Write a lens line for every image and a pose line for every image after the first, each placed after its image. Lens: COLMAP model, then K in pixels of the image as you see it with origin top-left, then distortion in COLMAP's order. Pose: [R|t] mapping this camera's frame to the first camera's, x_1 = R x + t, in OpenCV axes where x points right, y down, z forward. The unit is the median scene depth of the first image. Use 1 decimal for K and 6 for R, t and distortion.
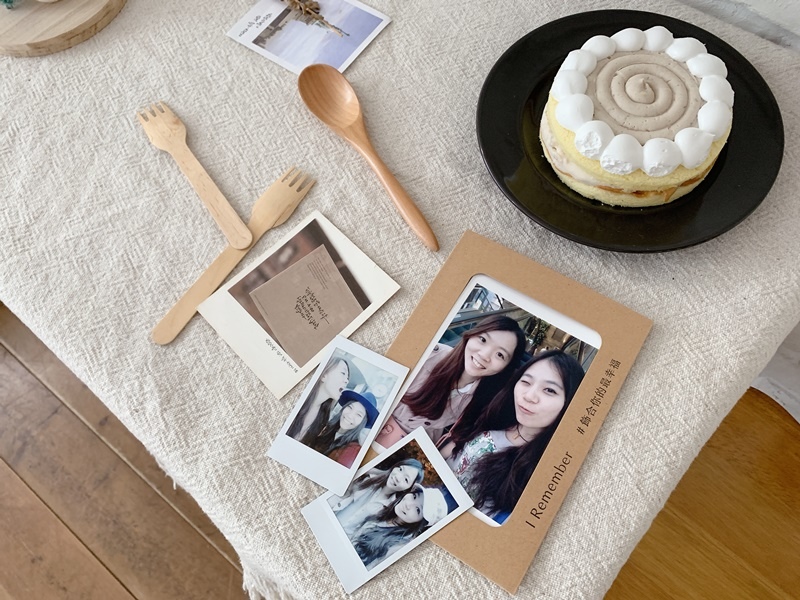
lens RADIAL K [[672.1, 0, 388.9], [0, 672.1, 298.8], [0, 0, 1]] dist [0.004538, -0.000430]
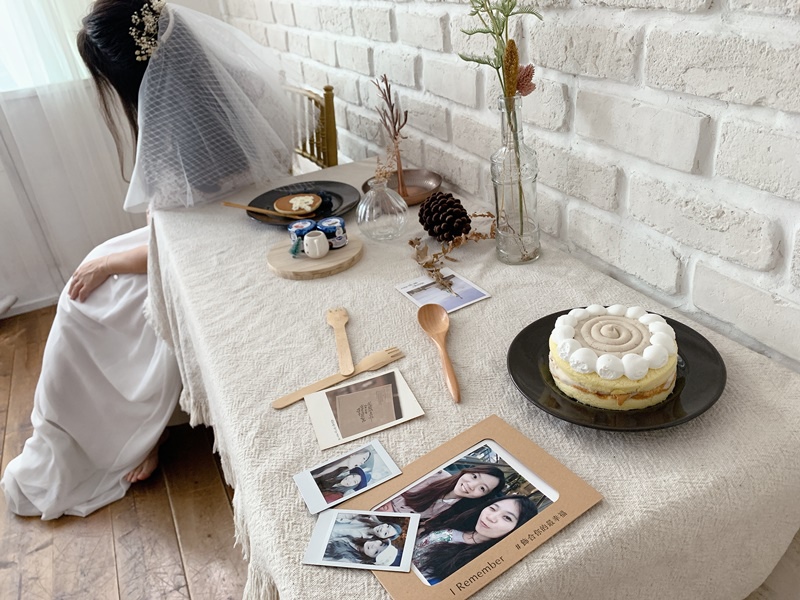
lens RADIAL K [[619.4, 0, 400.0], [0, 619.4, 300.0], [0, 0, 1]] dist [-0.000344, -0.001107]
pose [[0.910408, 0.171157, -0.376647, 0.420900], [-0.351628, 0.799808, -0.486482, 0.447252], [0.217981, 0.575337, 0.788335, -0.238013]]
